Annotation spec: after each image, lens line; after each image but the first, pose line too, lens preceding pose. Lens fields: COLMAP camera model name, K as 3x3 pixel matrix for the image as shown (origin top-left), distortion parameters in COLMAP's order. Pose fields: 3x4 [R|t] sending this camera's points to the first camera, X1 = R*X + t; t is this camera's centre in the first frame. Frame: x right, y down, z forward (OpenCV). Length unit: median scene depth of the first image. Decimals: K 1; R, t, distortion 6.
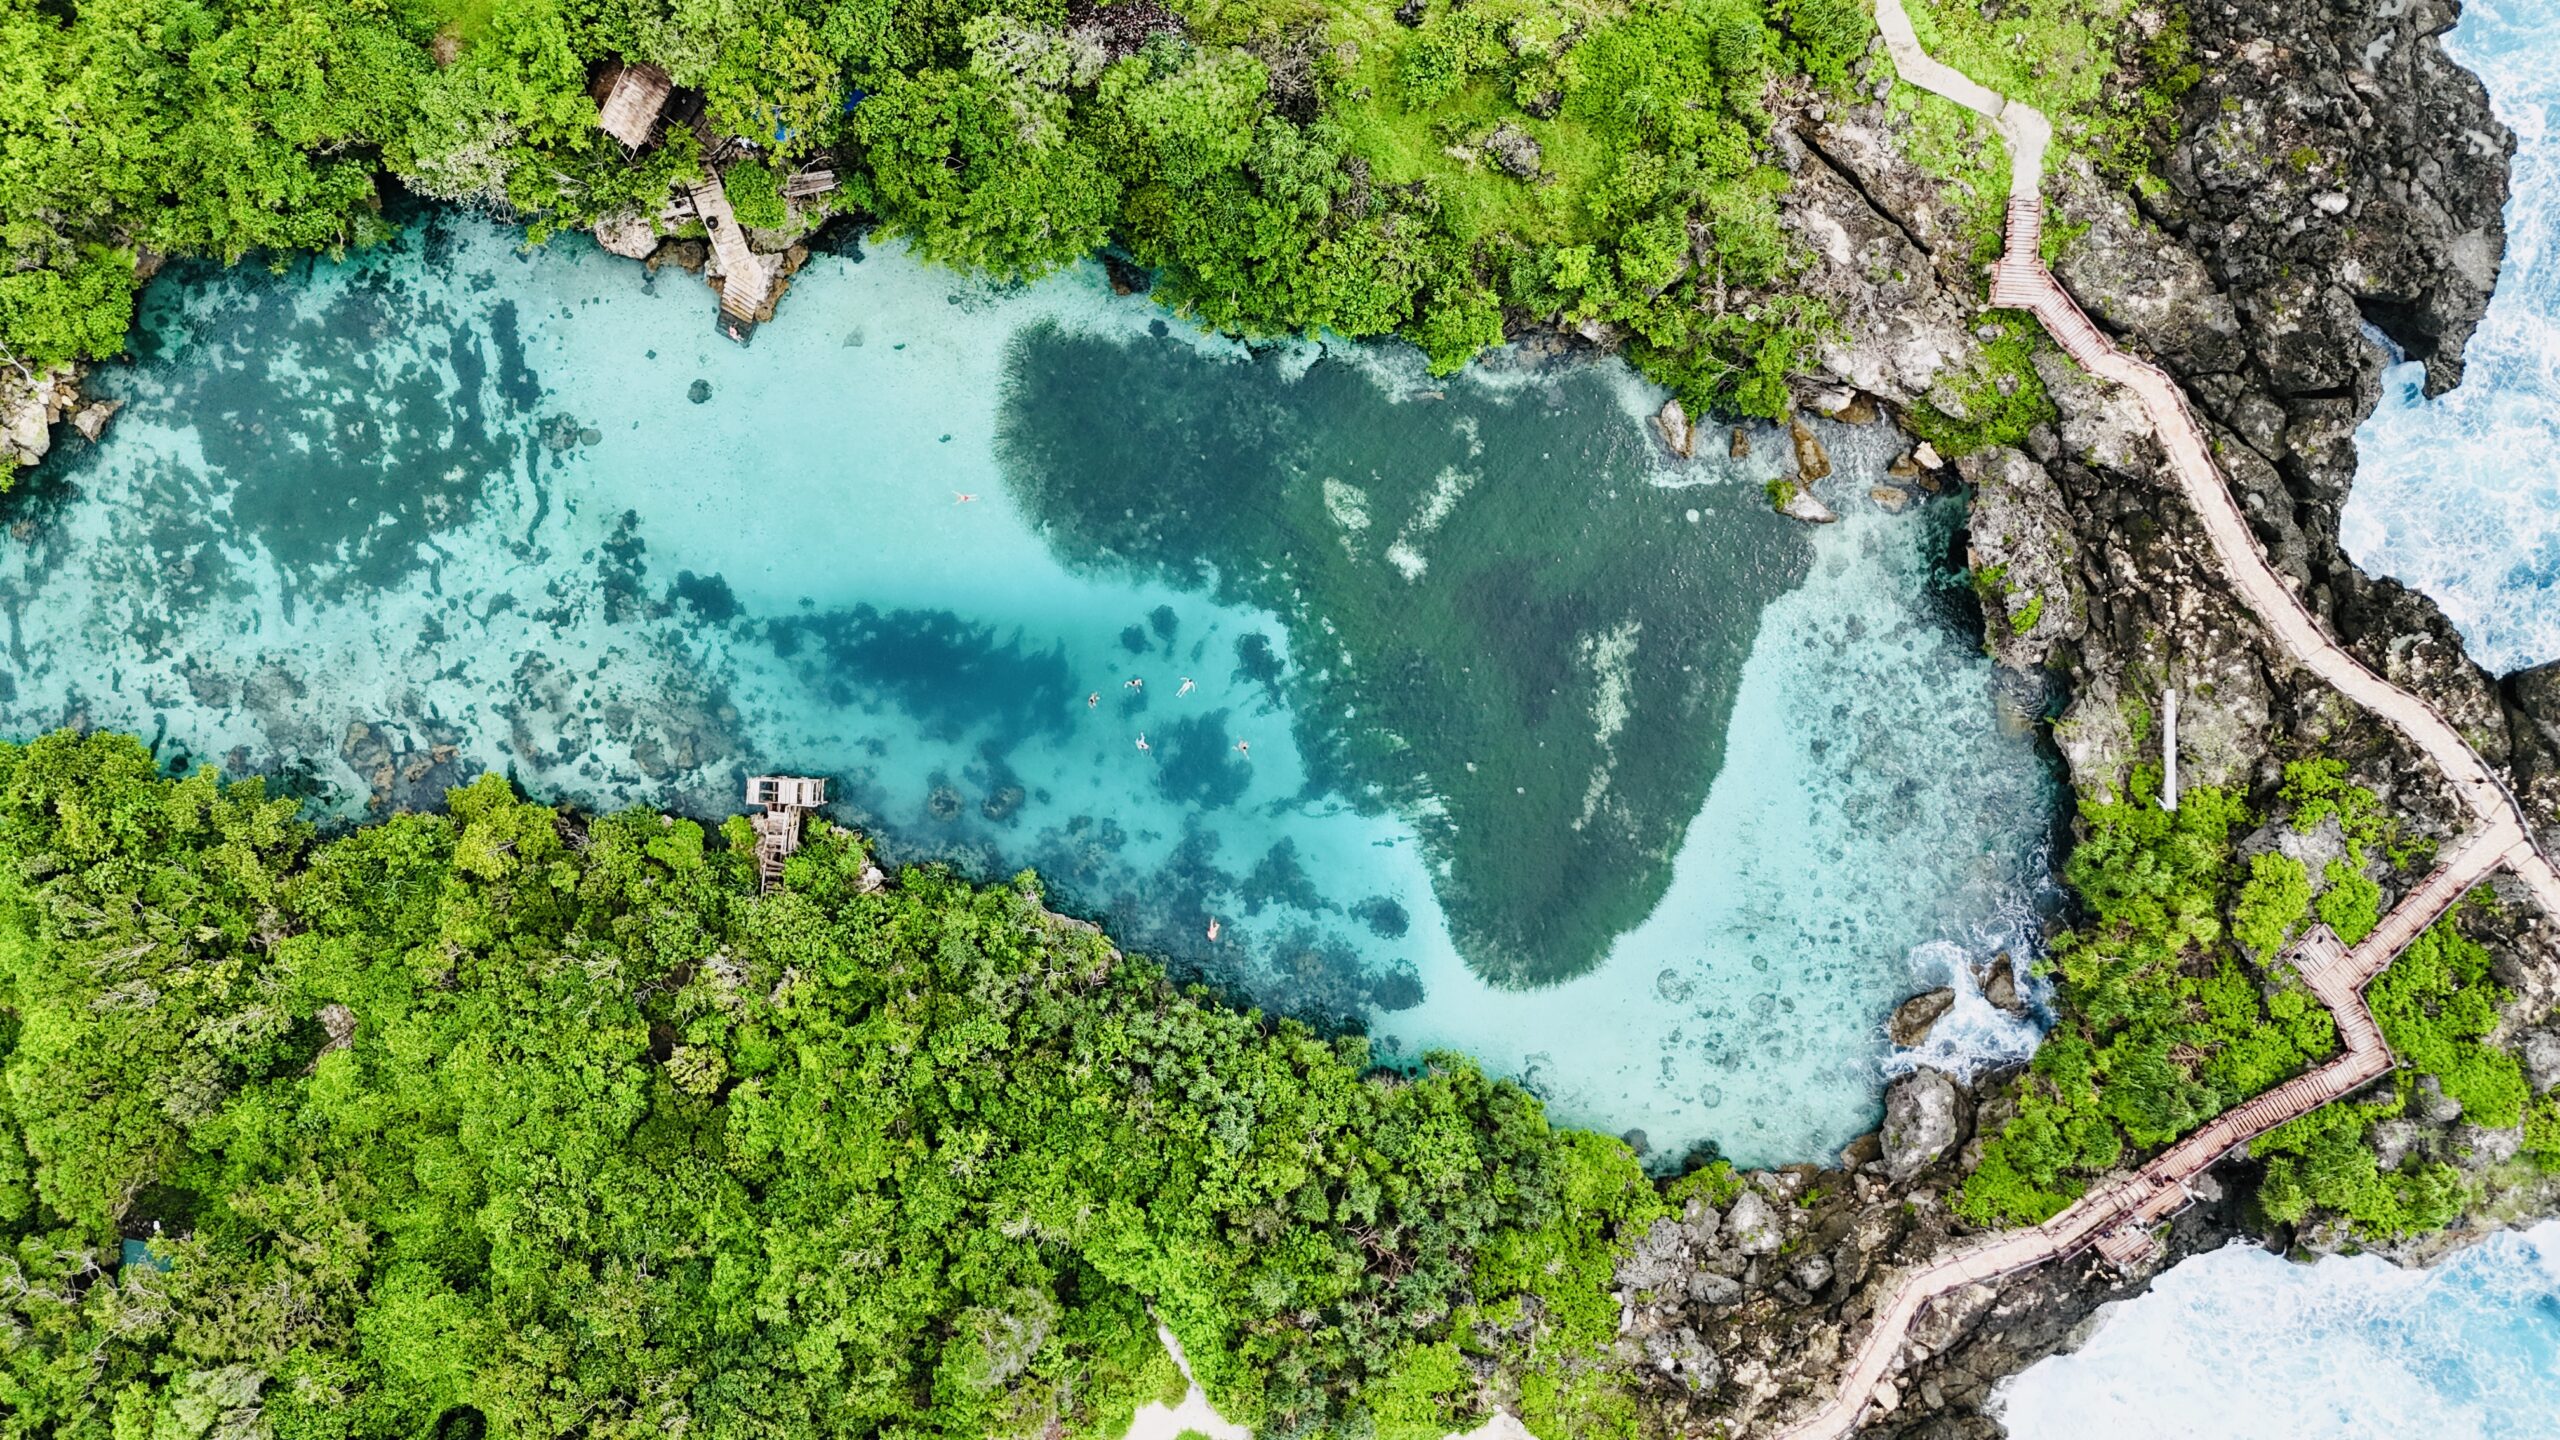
lens RADIAL K [[1819.0, 0, 1278.8], [0, 1819.0, 721.0], [0, 0, 1]] dist [0.048335, -0.032819]
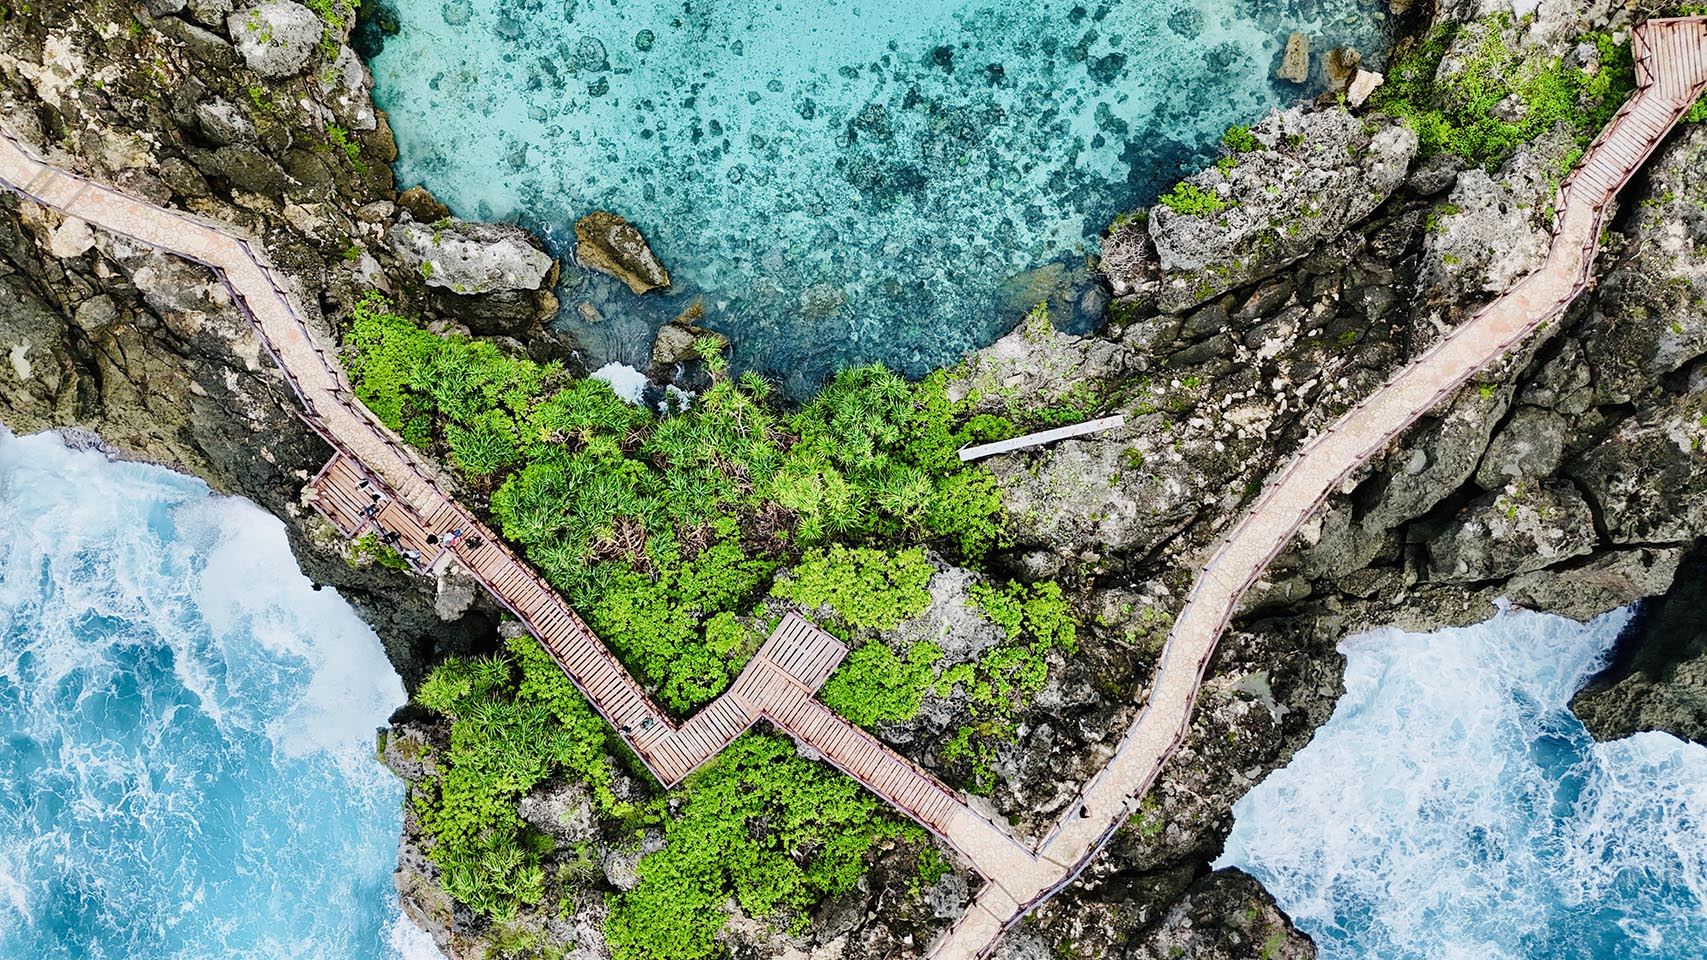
lens RADIAL K [[1212.9, 0, 850.5], [0, 1212.9, 478.0], [0, 0, 1]] dist [0.048335, -0.032819]
pose [[0.200474, 0.978132, 0.055392, 0.466630], [-0.979682, 0.200482, 0.005471, 0.090919], [-0.005753, -0.055363, 0.998450, 0.532201]]
